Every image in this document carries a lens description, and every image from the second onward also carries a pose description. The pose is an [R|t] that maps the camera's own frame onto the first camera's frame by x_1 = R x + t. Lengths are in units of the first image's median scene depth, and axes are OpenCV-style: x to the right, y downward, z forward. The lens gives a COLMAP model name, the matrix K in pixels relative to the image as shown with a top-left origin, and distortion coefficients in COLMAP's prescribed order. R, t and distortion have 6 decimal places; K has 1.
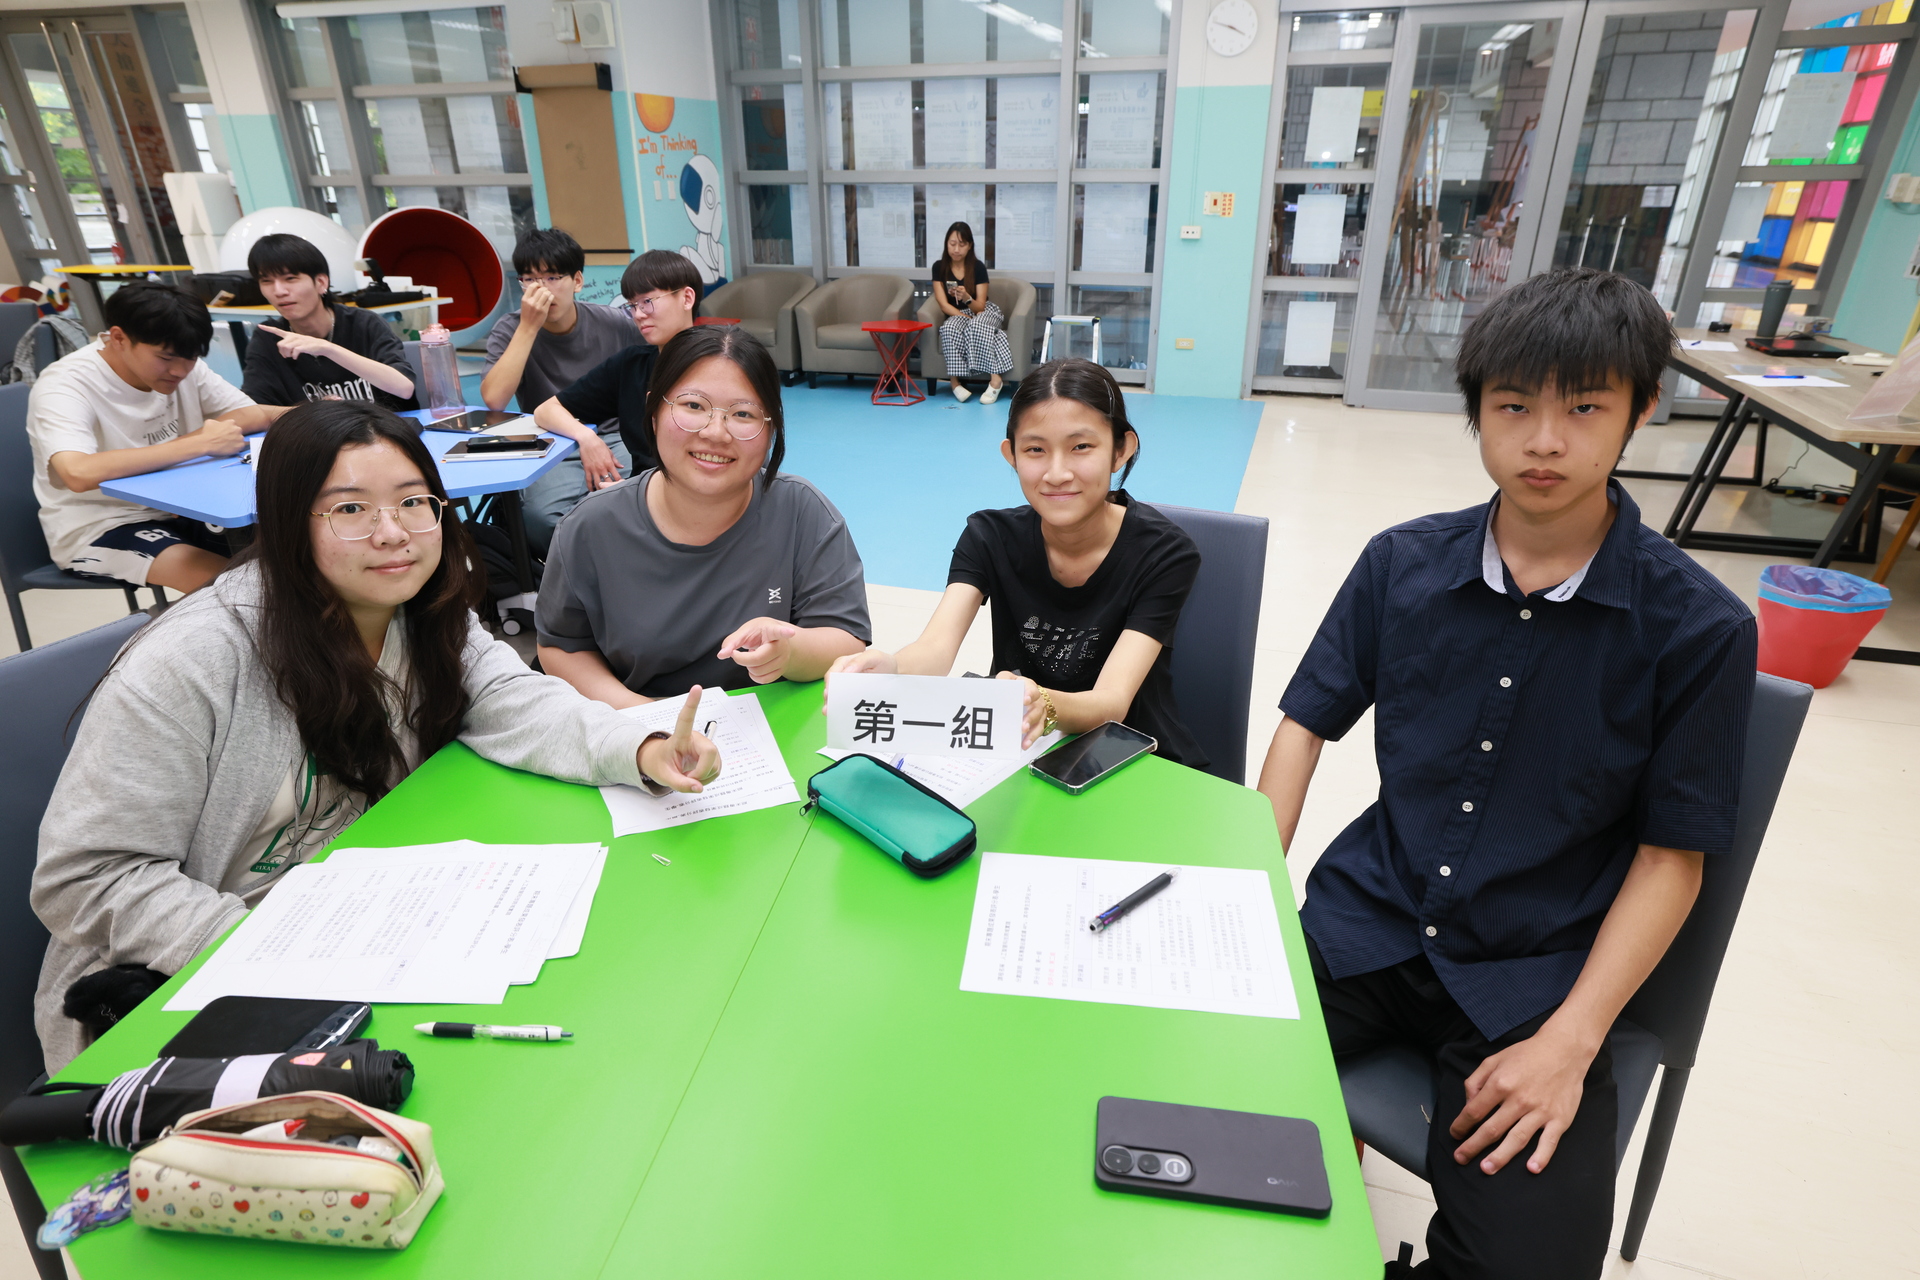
lens RADIAL K [[999.4, 0, 960.0], [0, 999.4, 640.0], [0, 0, 1]] dist [-0.029839, 0.027177]
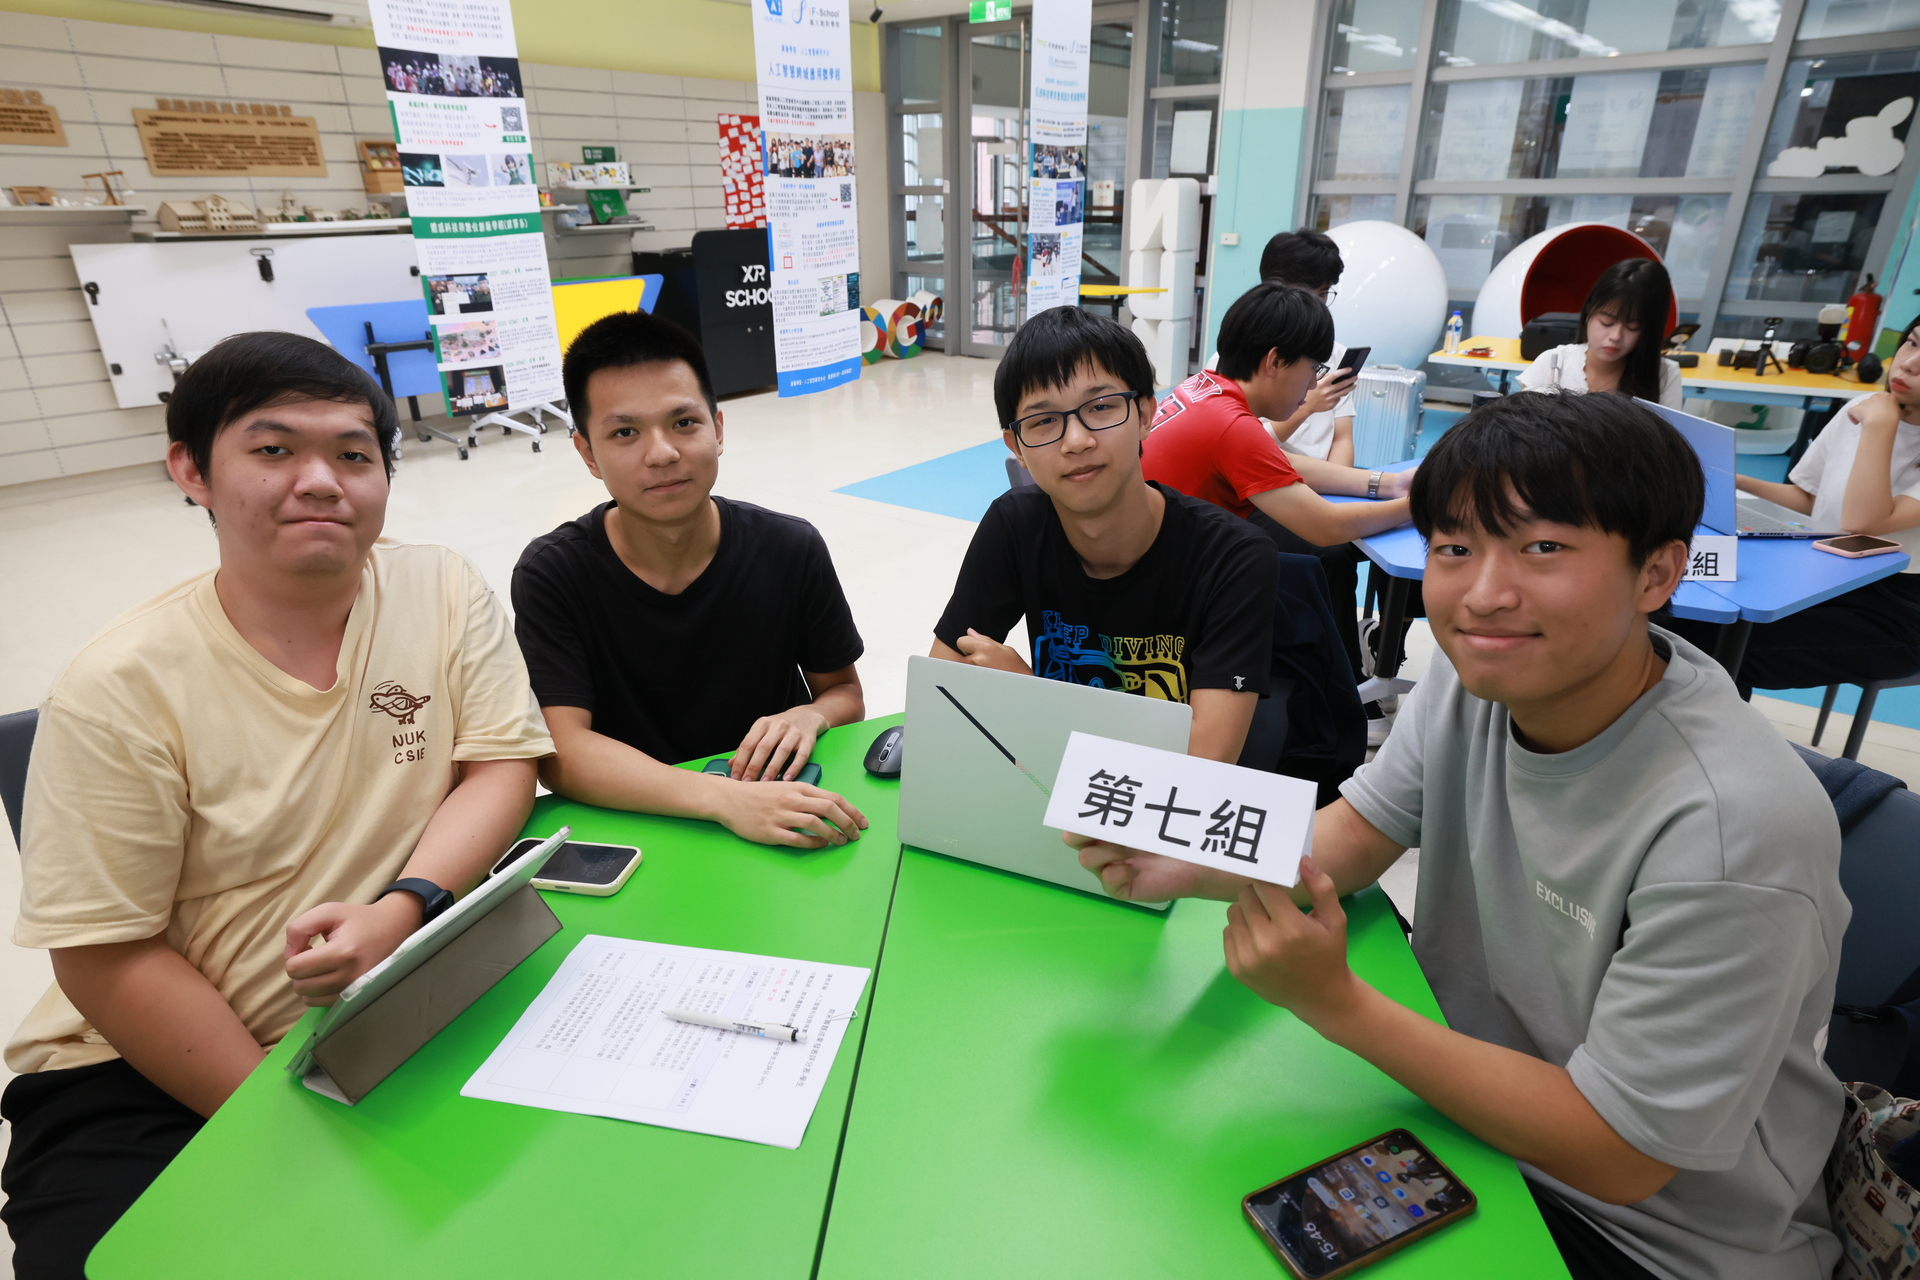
lens RADIAL K [[1065.9, 0, 959.6], [0, 1065.9, 647.1], [0, 0, 1]] dist [-0.036494, 0.034769]
pose [[0.938577, 0.135237, -0.317467, -0.724090], [-0.143691, 0.989617, -0.003252, -0.064245], [0.313731, 0.048670, 0.948264, 0.143699]]
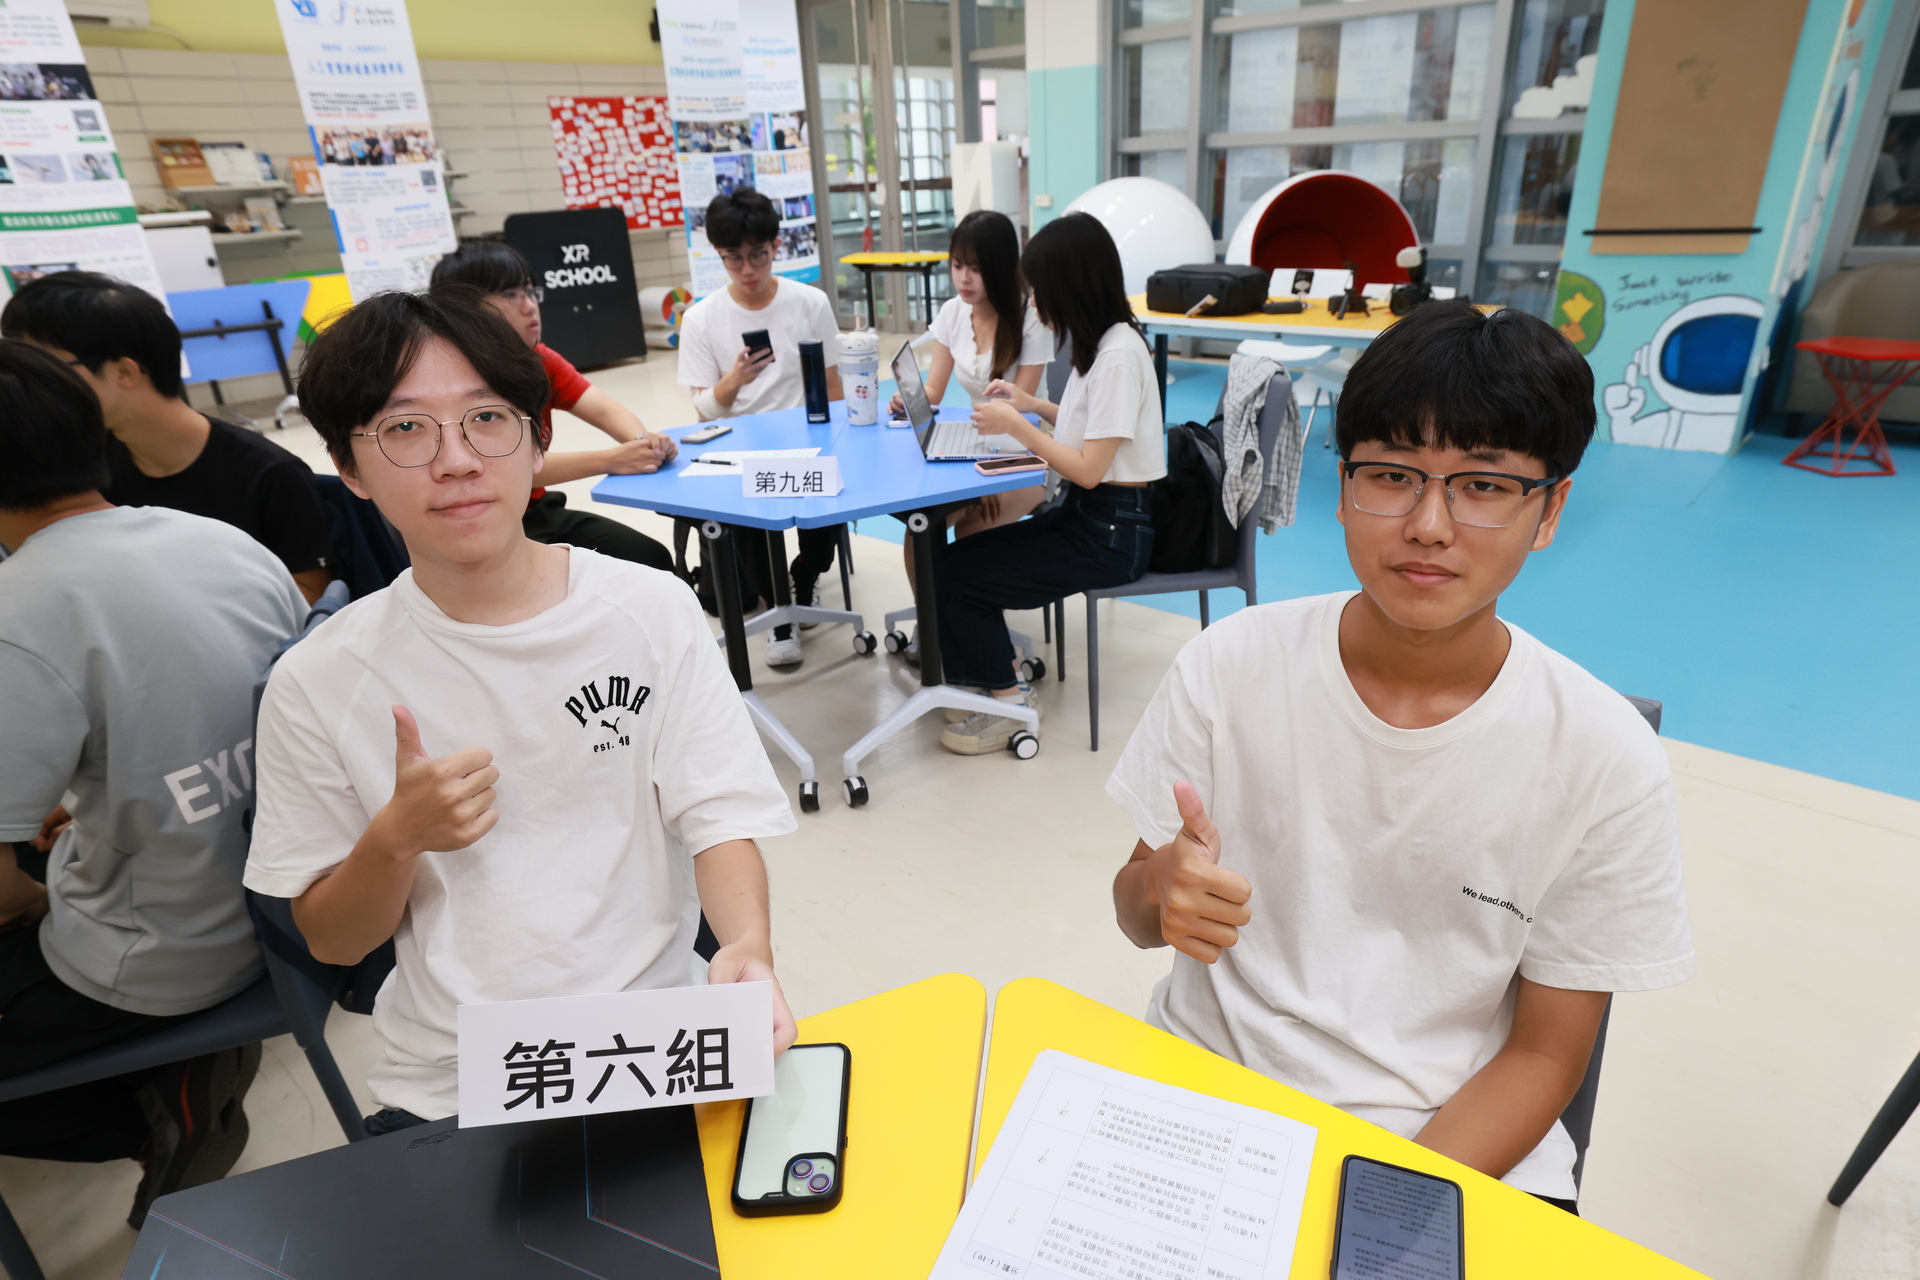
lens RADIAL K [[1111.6, 0, 969.8], [0, 1111.6, 653.9], [0, 0, 1]] dist [-0.031326, 0.033987]
pose [[0.919050, 0.127917, -0.372807, -0.460116], [-0.129564, 0.991354, 0.020748, -0.076665], [0.372238, 0.029233, 0.927677, 0.177505]]
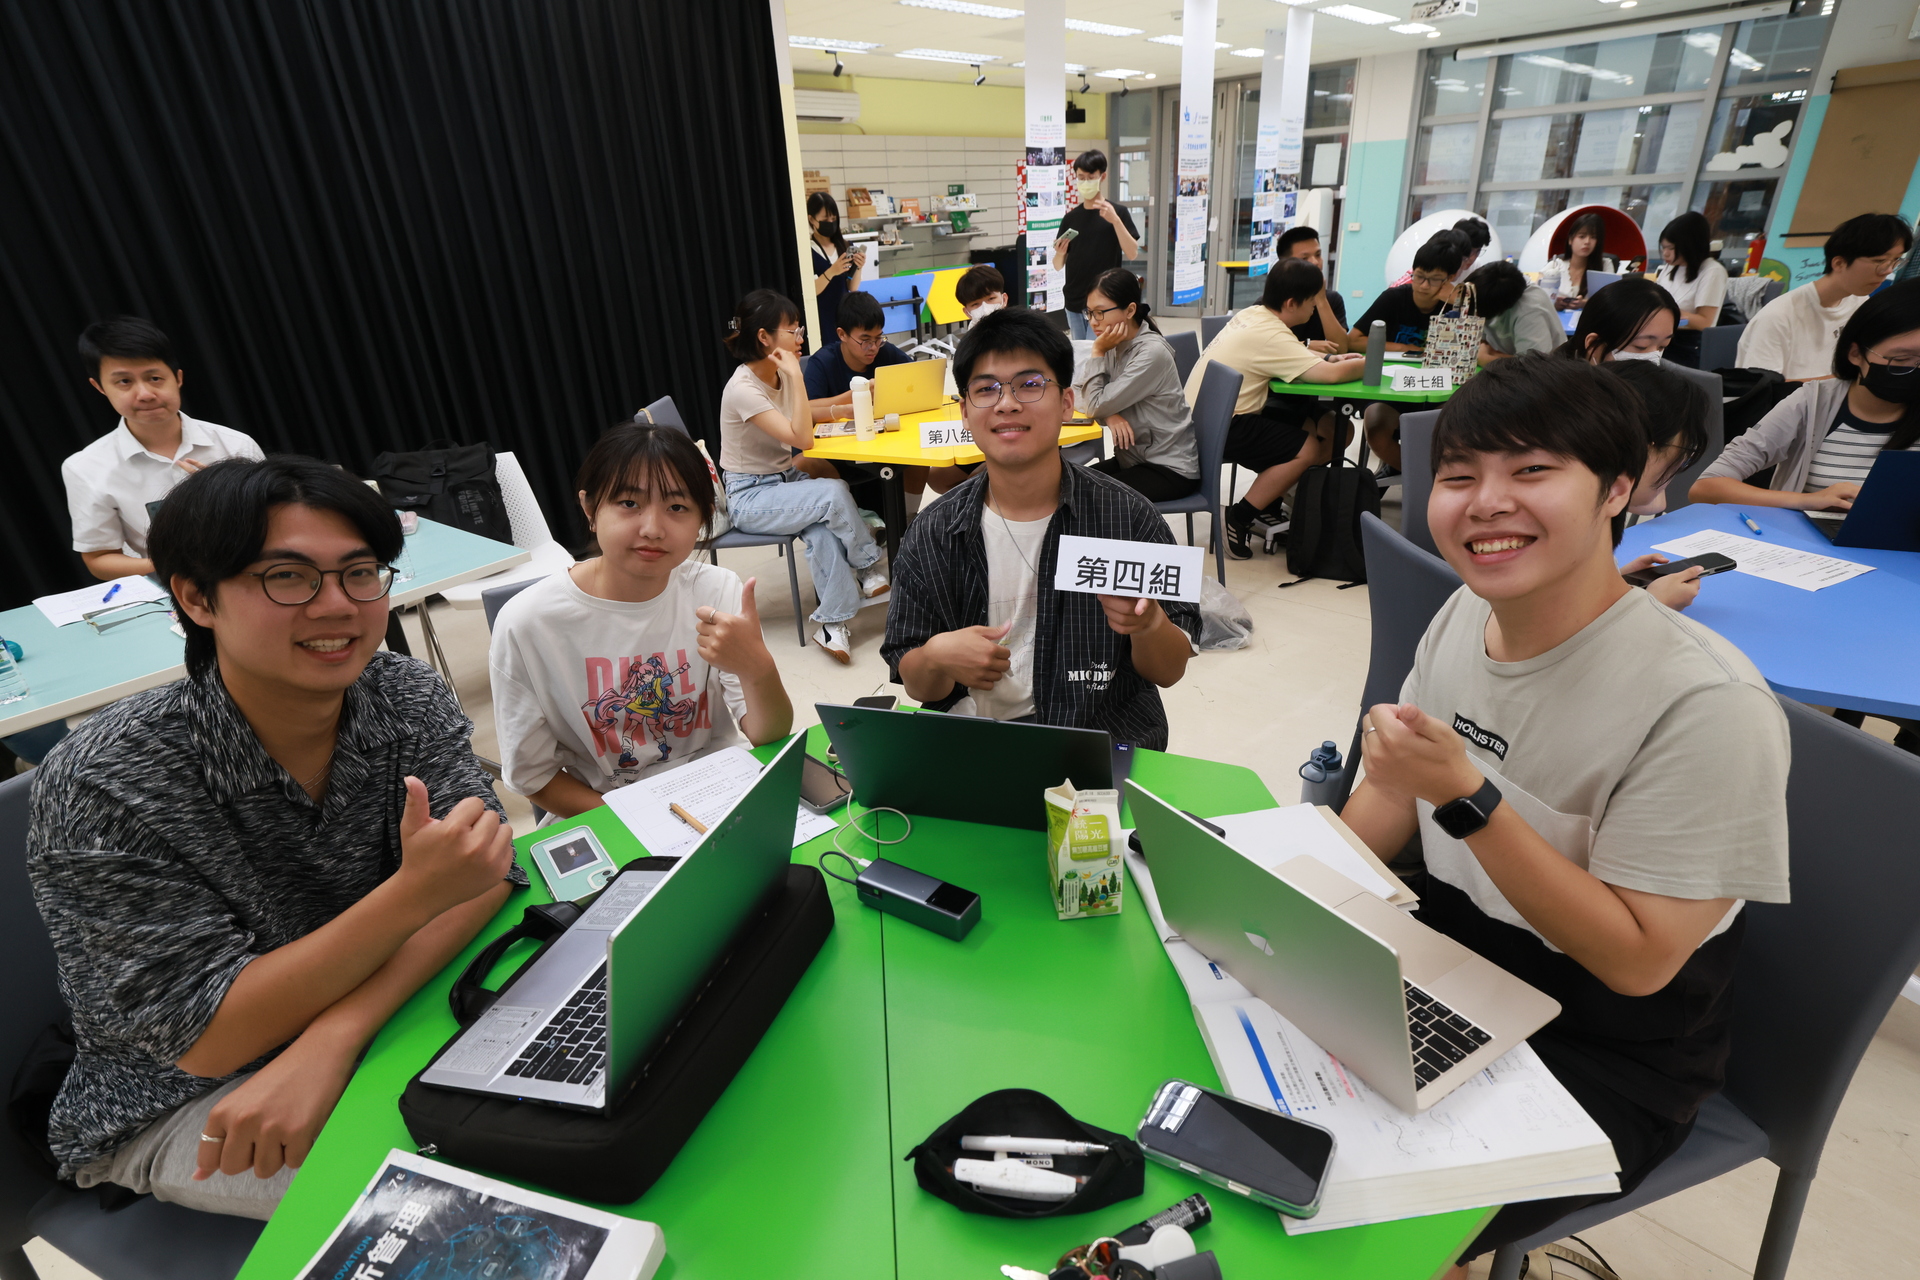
lens RADIAL K [[944.5, 0, 966.8], [0, 944.5, 641.7], [0, 0, 1]] dist [-0.036287, 0.022458]
pose [[0.911654, 0.133151, -0.388790, -0.761693], [-0.130713, 0.990876, 0.032848, 0.156070], [0.389616, 0.020874, 0.920741, -0.336600]]
